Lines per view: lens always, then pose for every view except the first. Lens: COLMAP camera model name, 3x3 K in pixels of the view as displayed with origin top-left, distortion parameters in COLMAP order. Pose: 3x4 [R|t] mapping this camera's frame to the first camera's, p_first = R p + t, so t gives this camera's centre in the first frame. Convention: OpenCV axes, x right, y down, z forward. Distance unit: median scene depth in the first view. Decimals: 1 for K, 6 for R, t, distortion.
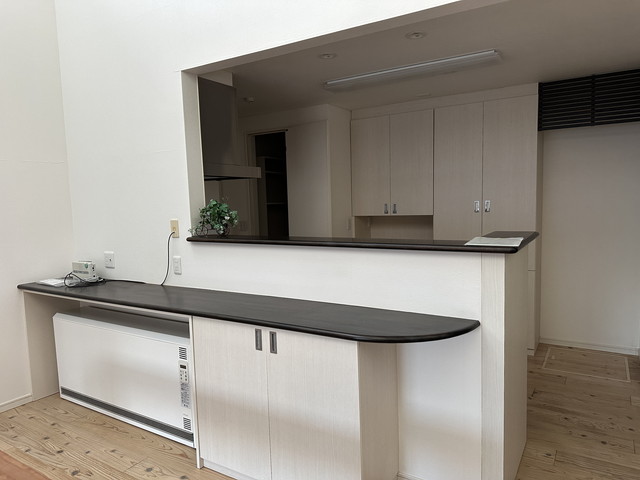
lens RADIAL K [[453.3, 0, 320.0], [0, 453.3, 240.0], [0, 0, 1]] dist [0.005849, -0.002006]
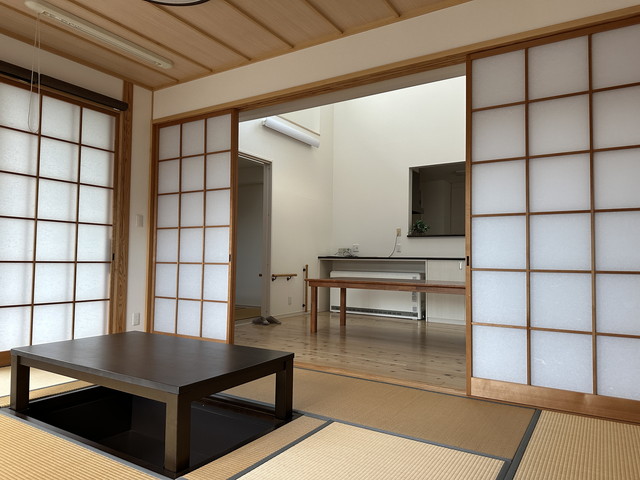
lens RADIAL K [[437.8, 0, 320.0], [0, 437.8, 240.0], [0, 0, 1]] dist [0.004361, -0.002151]
pose [[0.999081, 0.042849, 0.000817, -0.735257], [-0.042350, 0.990009, -0.134496, 0.339416], [-0.006572, 0.134338, 0.990914, -1.237205]]
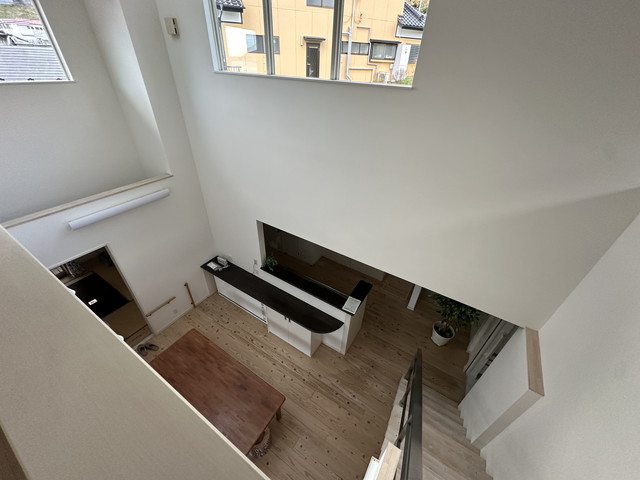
lens RADIAL K [[255.6, 0, 320.0], [0, 255.6, 240.0], [0, 0, 1]] dist [0.001201, 0.000175]
pose [[0.997252, 0.065307, 0.034973, 0.021633], [-0.074038, 0.862325, 0.500914, -0.999738], [0.002555, -0.502127, 0.864790, -0.338288]]
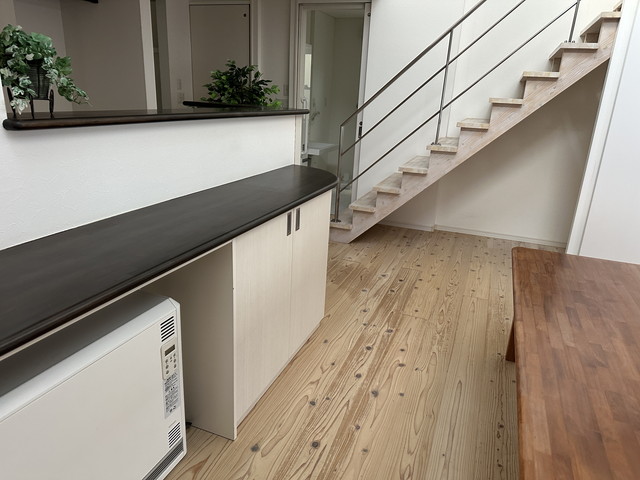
lens RADIAL K [[456.2, 0, 324.7], [0, 456.2, 241.4], [0, 0, 1]] dist [-0.002699, -0.004313]
pose [[-0.197044, -0.284448, 0.938223, -0.748506], [0.041276, 0.953730, 0.297818, -0.011849], [-0.979525, 0.097409, -0.176186, 0.801468]]
